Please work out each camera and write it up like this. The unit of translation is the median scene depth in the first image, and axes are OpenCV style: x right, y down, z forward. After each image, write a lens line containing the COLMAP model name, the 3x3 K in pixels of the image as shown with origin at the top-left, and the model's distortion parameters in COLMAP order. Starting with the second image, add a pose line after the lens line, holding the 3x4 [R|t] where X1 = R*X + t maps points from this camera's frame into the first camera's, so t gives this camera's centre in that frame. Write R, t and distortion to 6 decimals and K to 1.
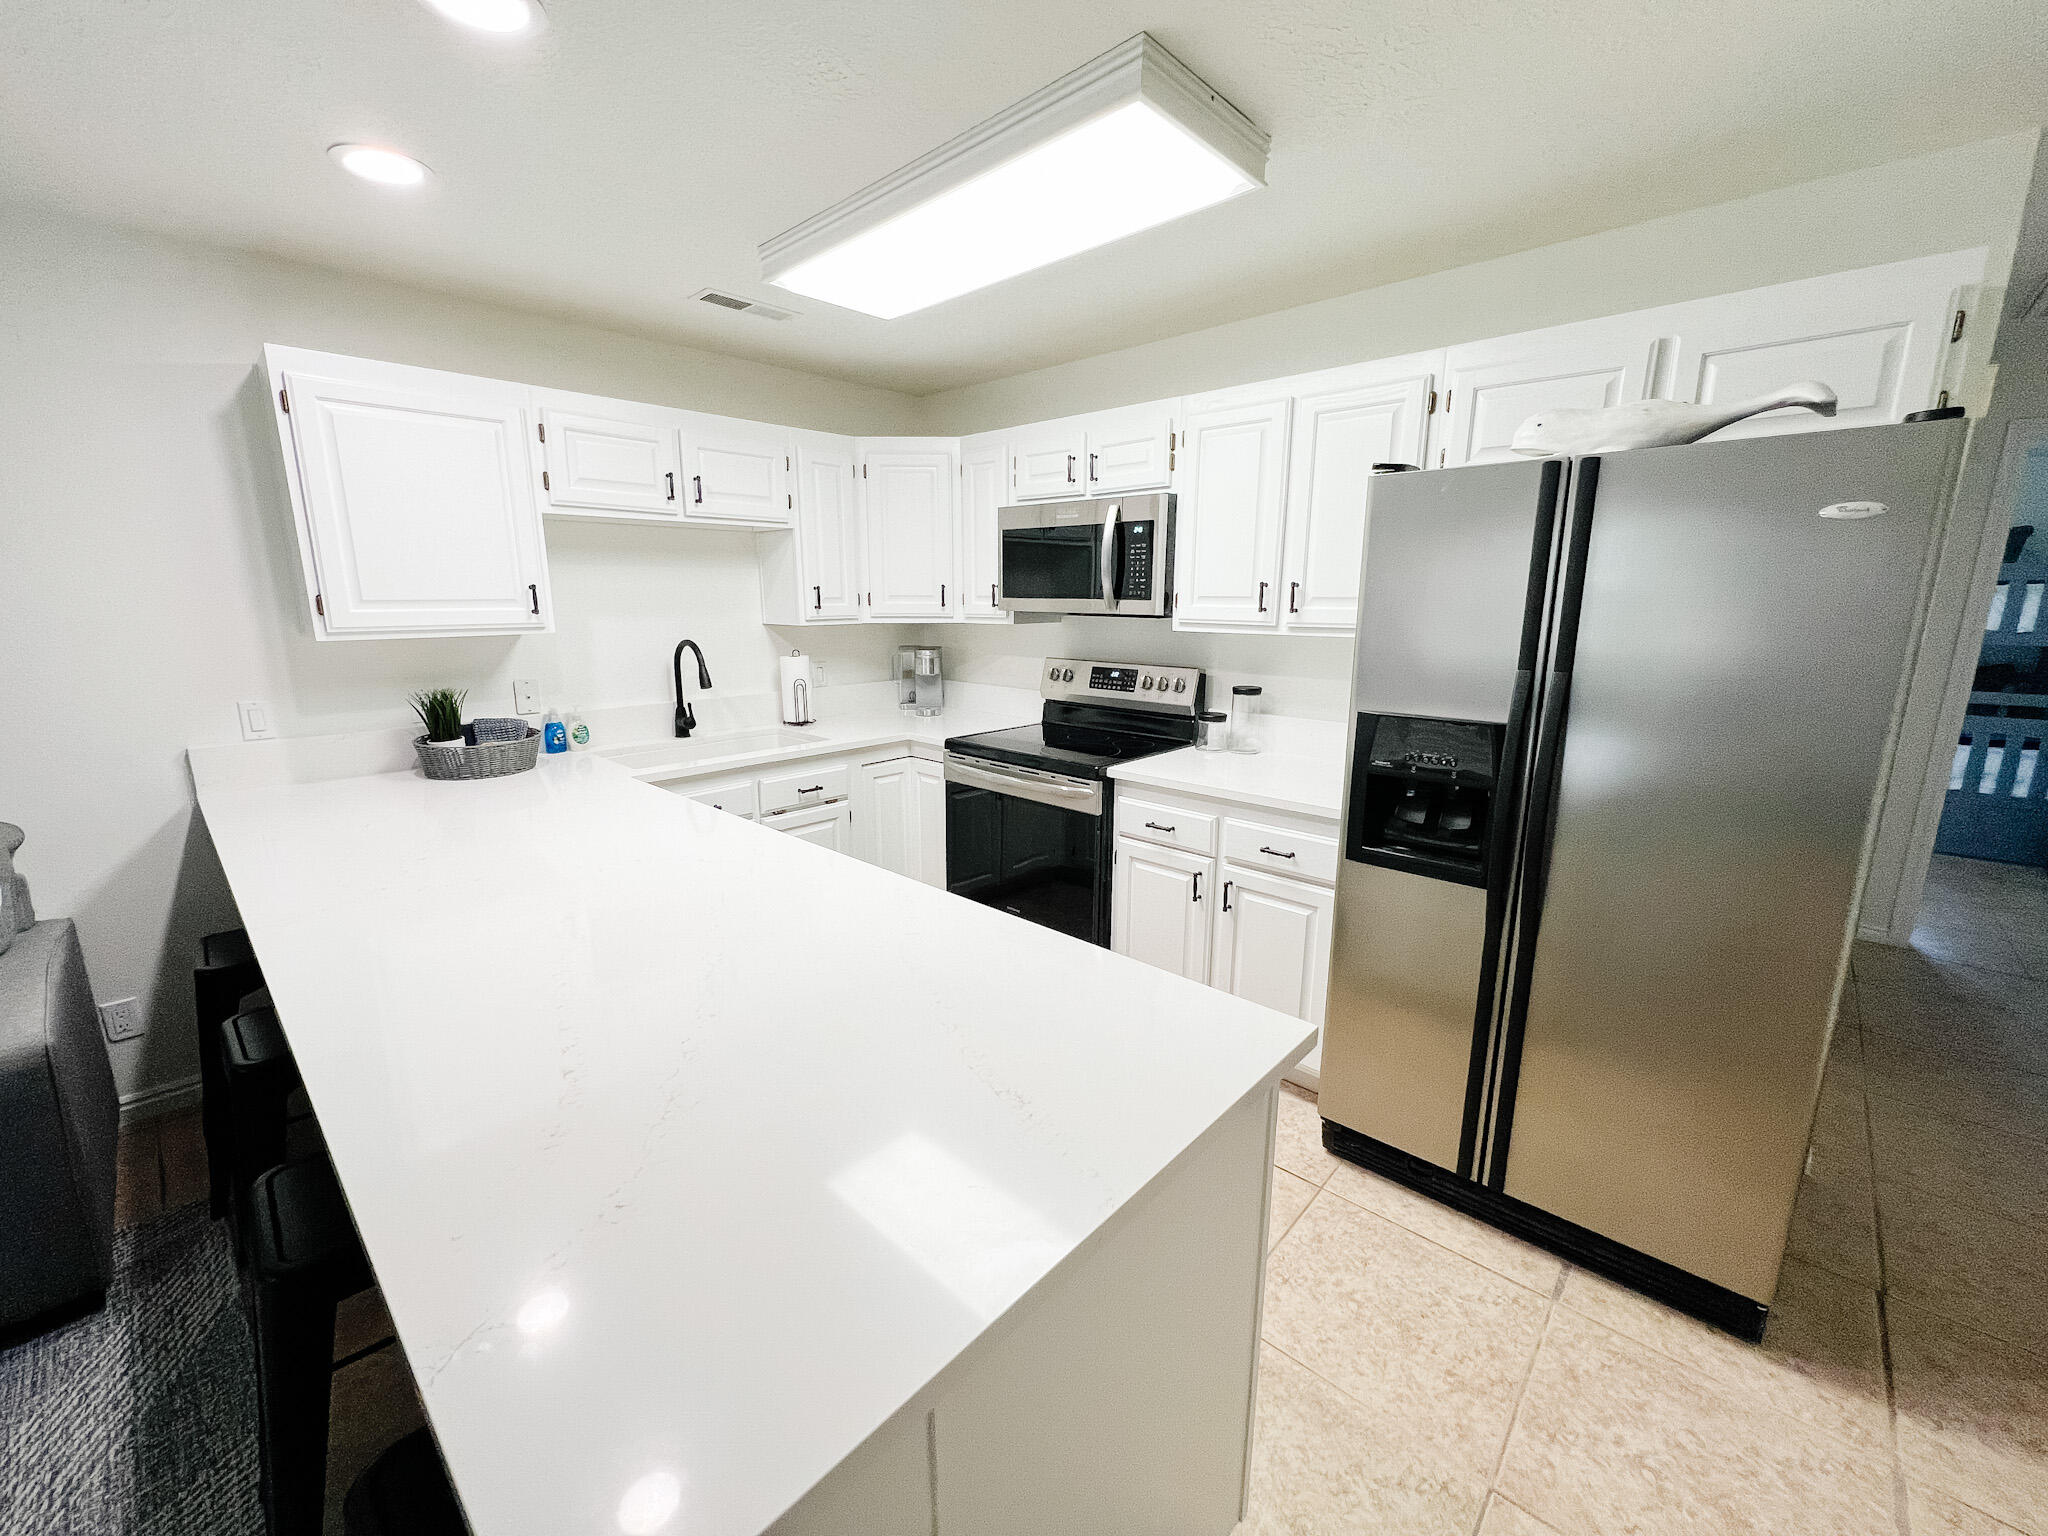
lens RADIAL K [[821.5, 0, 1018.0], [0, 821.5, 766.2], [0, 0, 1]] dist [0.000624, -0.001616]
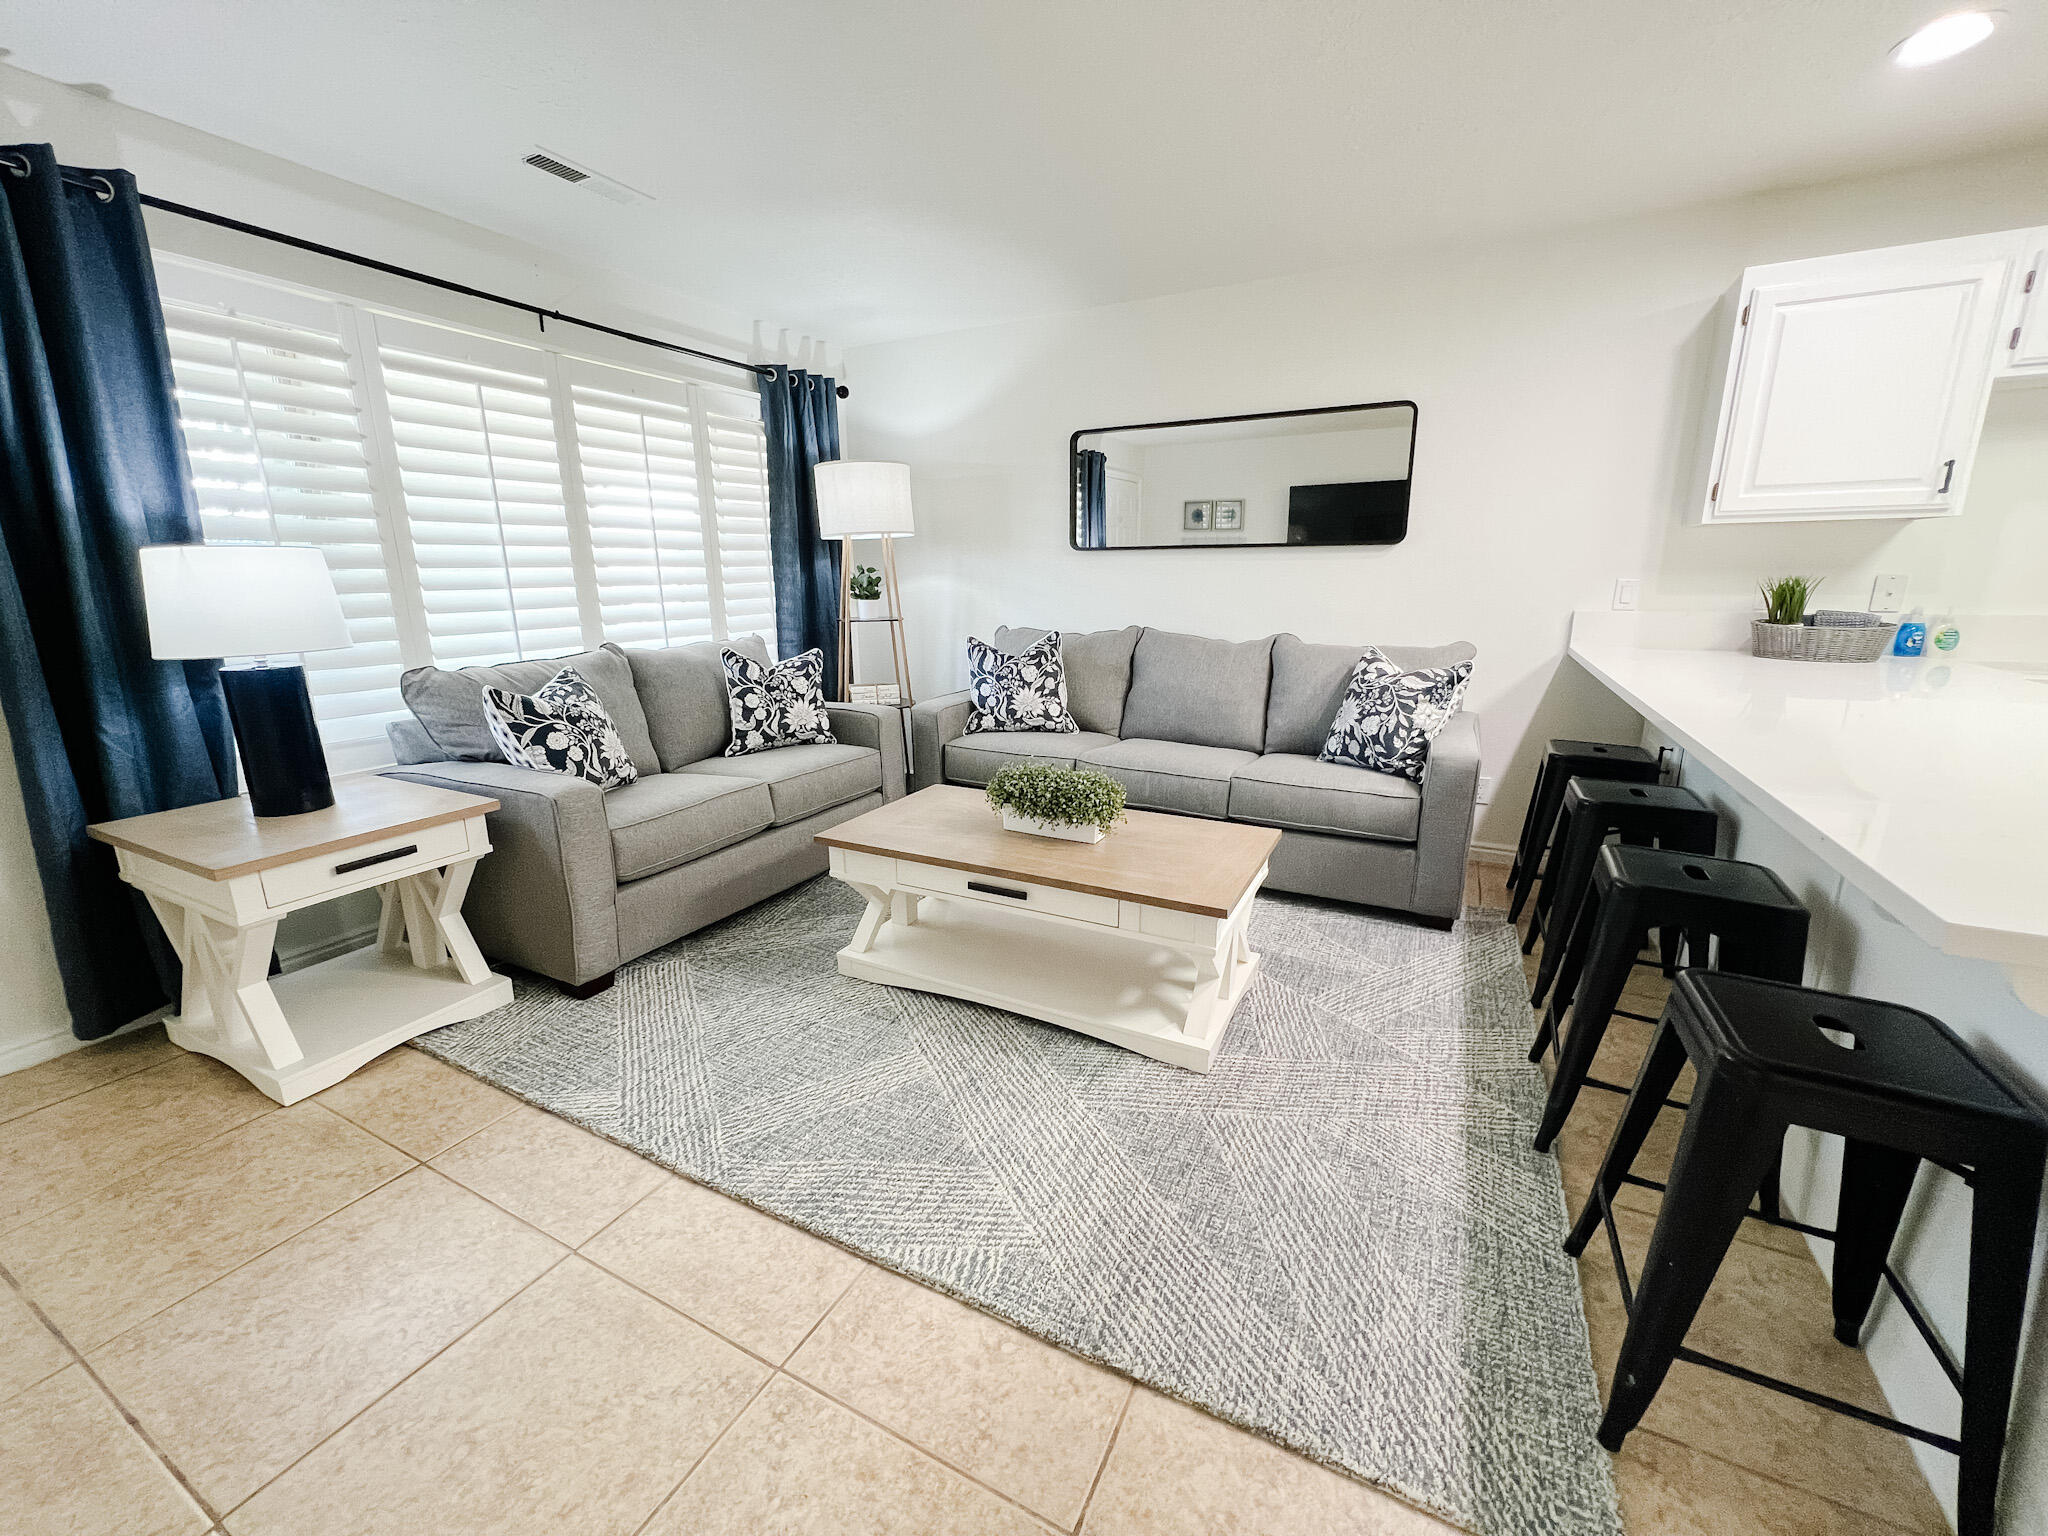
lens RADIAL K [[821.5, 0, 1016.5], [0, 821.5, 766.9], [0, 0, 1]] dist [0.000624, -0.001616]
pose [[0.265596, 0.217285, -0.939280, 0.065209], [-0.187626, 0.967292, 0.170711, 0.142900], [0.945651, 0.130894, 0.297677, -0.207360]]
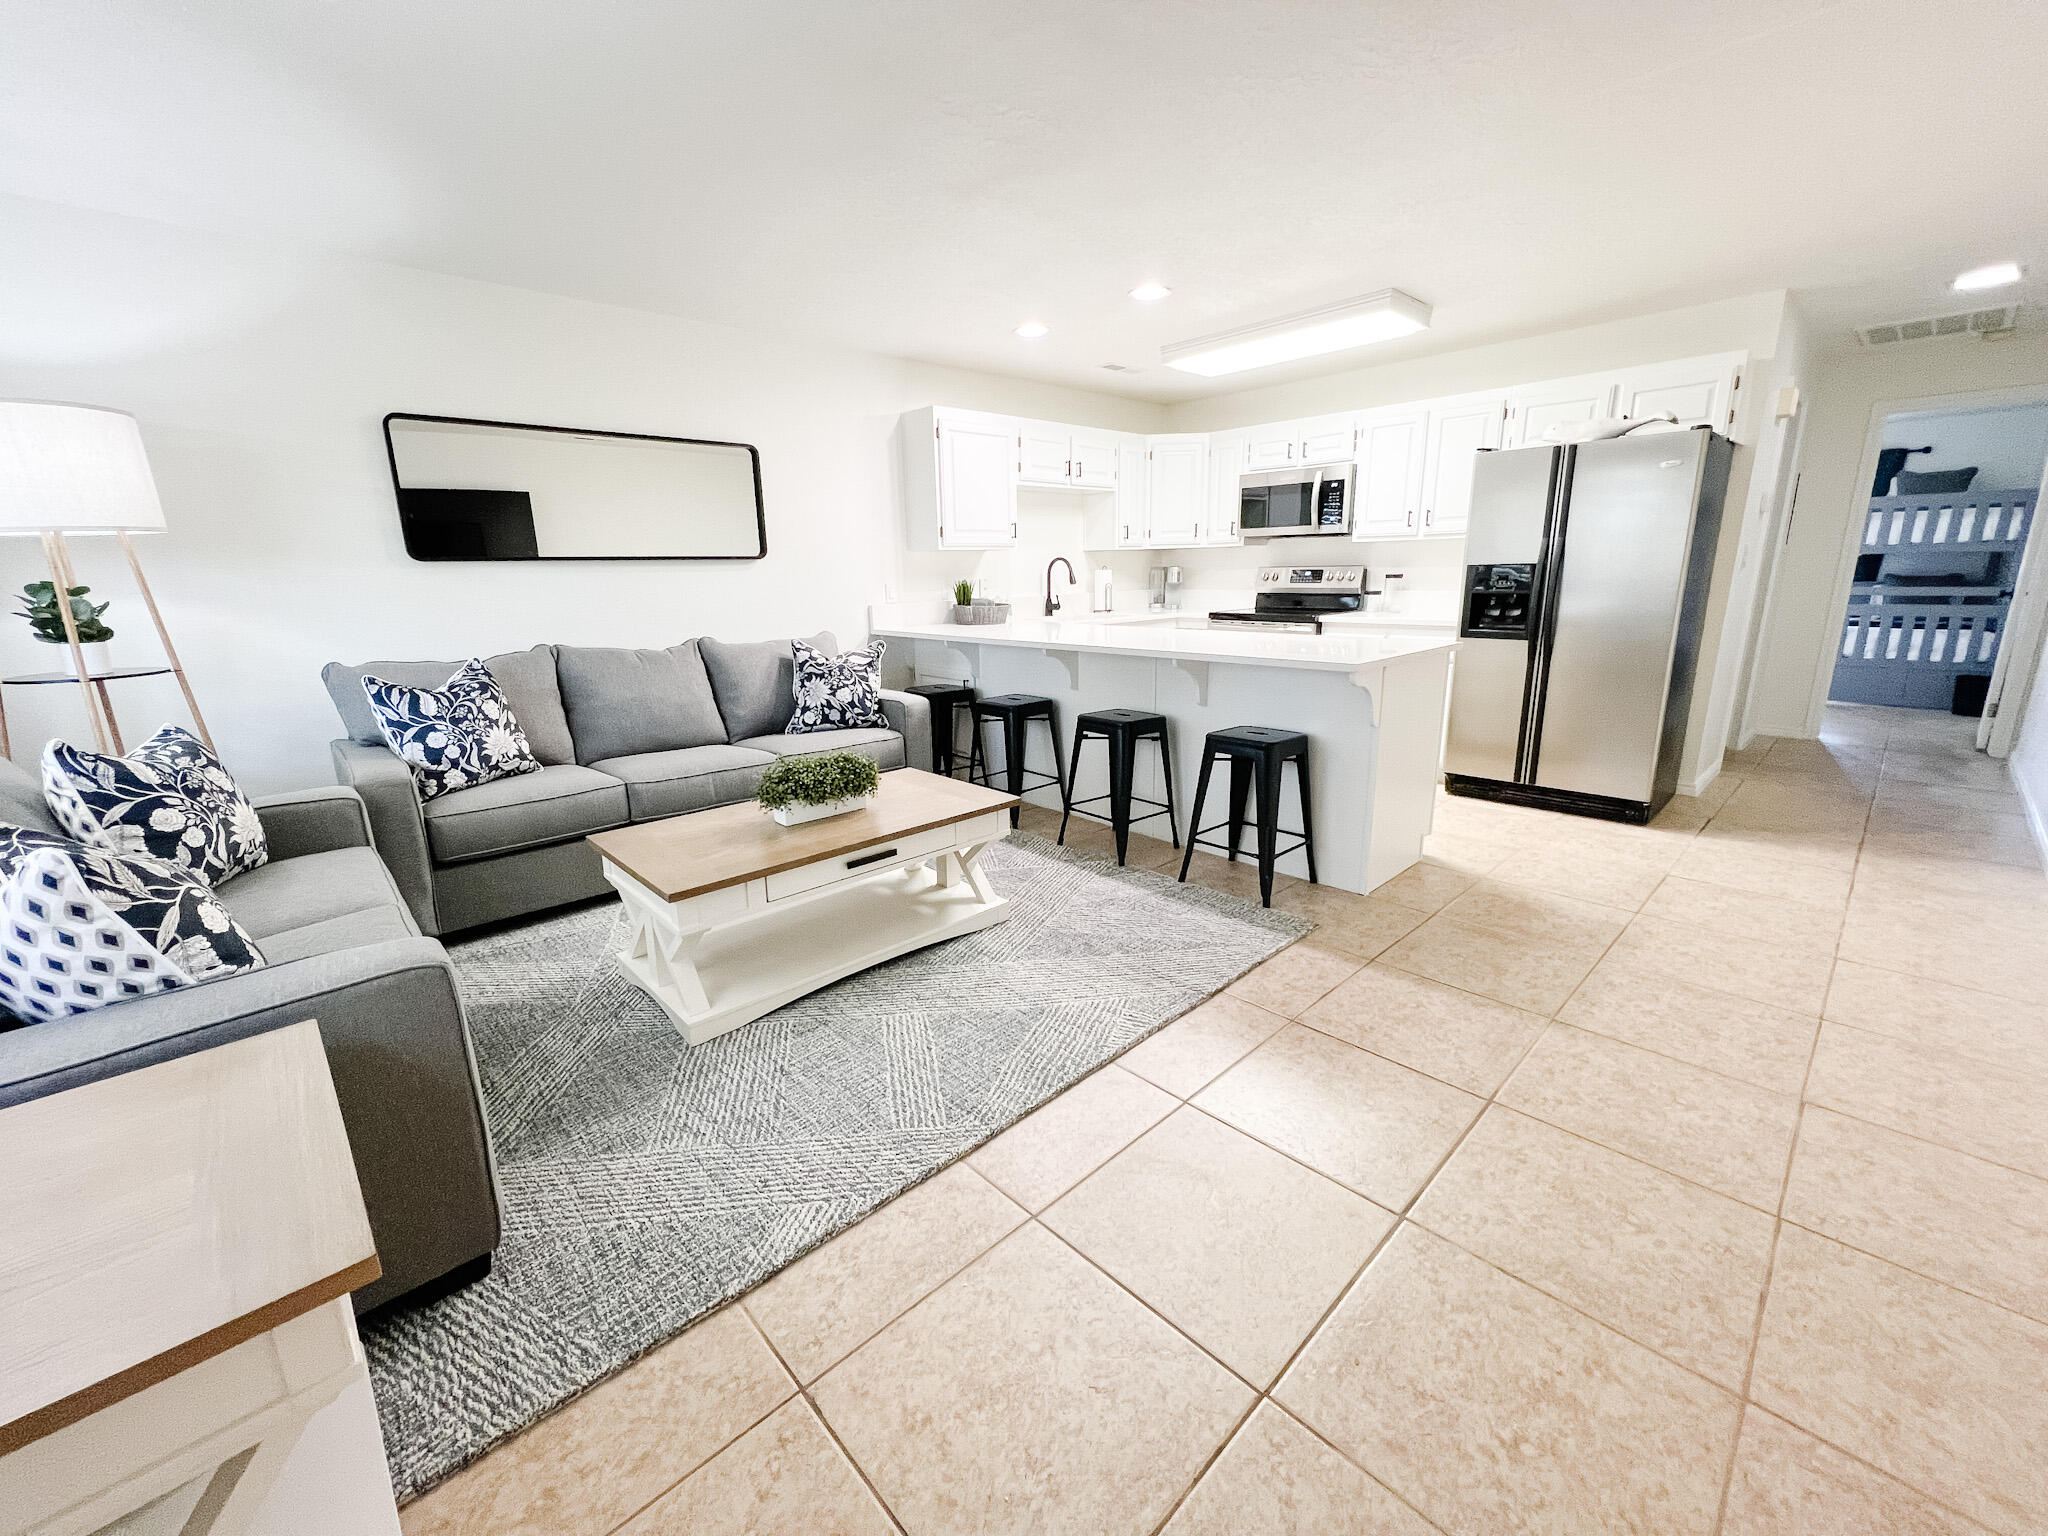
lens RADIAL K [[821.5, 0, 1024.5], [0, 821.5, 765.6], [0, 0, 1]] dist [0.000624, -0.001616]
pose [[0.998107, -0.007412, -0.061049, -0.431459], [0.009319, 0.999476, 0.031000, 0.266925], [0.060787, -0.031510, 0.997653, -0.862422]]
